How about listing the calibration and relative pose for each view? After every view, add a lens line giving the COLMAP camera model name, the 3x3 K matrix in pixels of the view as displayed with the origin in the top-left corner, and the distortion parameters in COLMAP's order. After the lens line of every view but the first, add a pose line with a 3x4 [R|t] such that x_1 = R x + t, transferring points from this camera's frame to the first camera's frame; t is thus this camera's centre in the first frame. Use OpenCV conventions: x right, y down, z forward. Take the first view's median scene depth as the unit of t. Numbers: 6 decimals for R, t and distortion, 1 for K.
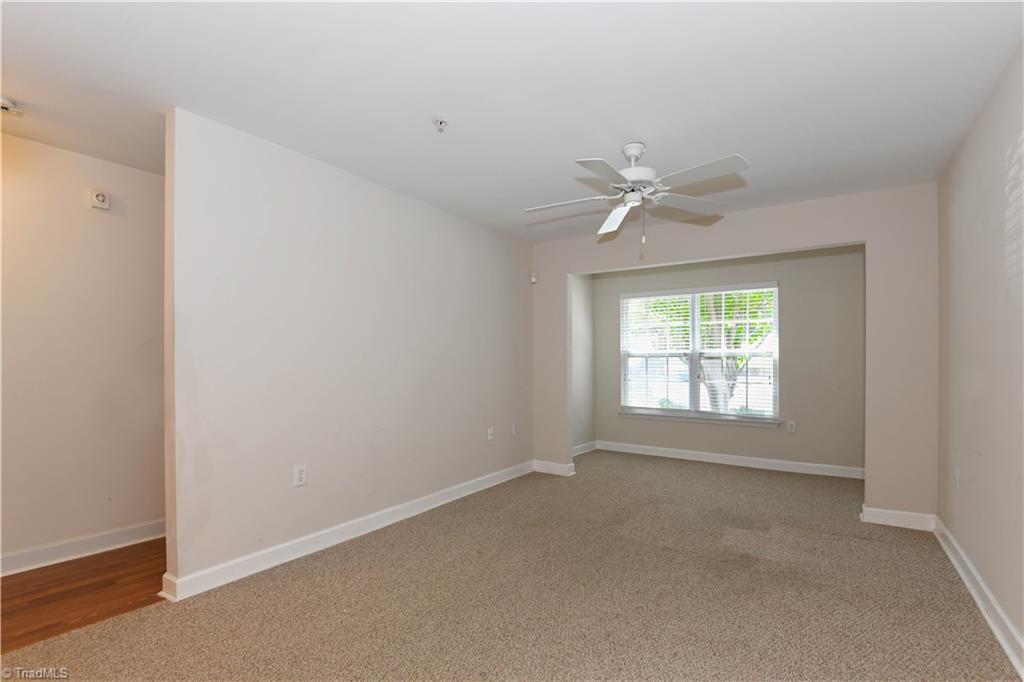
lens RADIAL K [[469.0, 0, 514.3], [0, 469.0, 372.0], [0, 0, 1]] dist [0.011029, -0.011170]
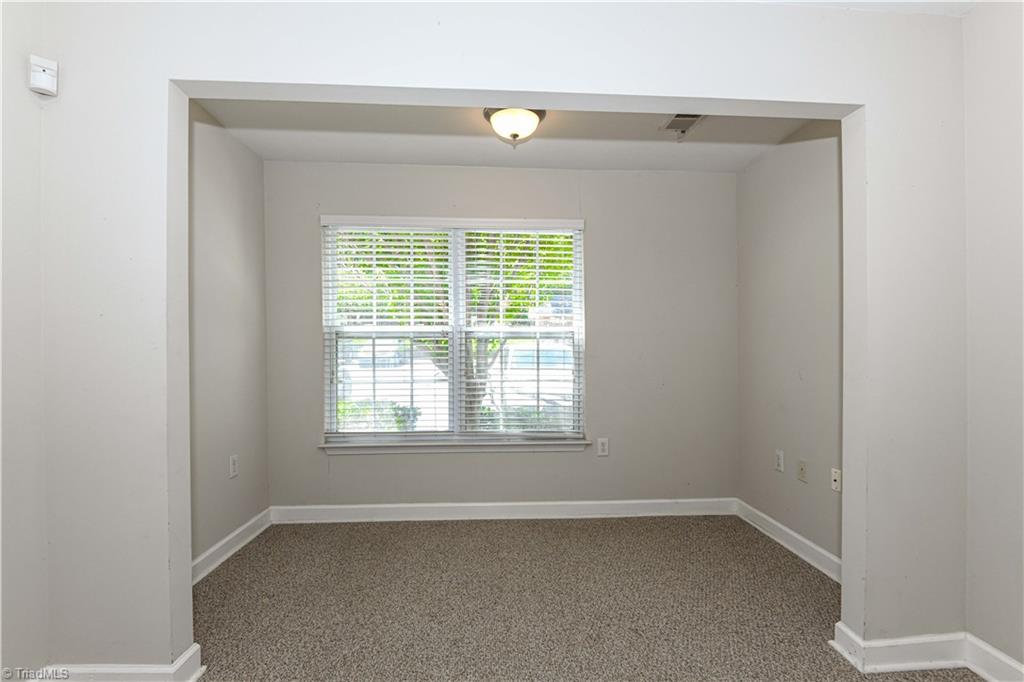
lens RADIAL K [[469.0, 0, 511.7], [0, 469.0, 346.7], [0, 0, 1]] dist [0.011029, -0.011170]
pose [[0.798570, -0.000033, 0.601902, 0.094209], [0.011239, 0.999826, -0.014856, -0.013120], [-0.601797, 0.018628, 0.798432, 0.531910]]
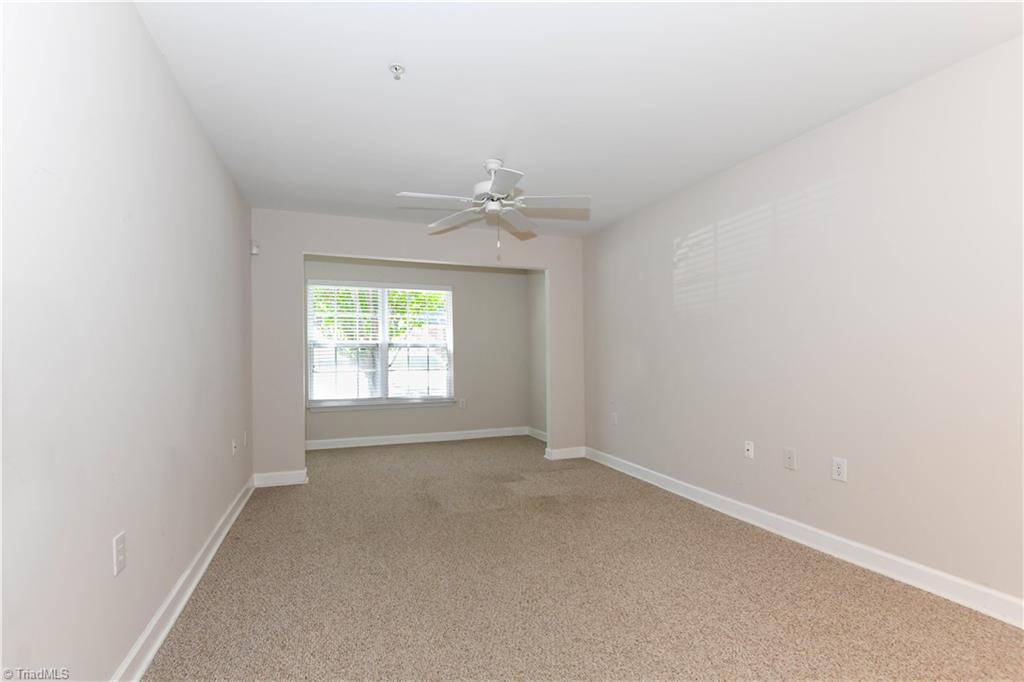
lens RADIAL K [[469.0, 0, 512.0], [0, 469.0, 342.1], [0, 0, 1]] dist [0.011029, -0.011170]
pose [[0.583358, 0.016225, 0.812053, -0.332793], [0.024217, 0.999009, -0.037357, 0.003318], [-0.811854, 0.041457, 0.582387, 0.154742]]
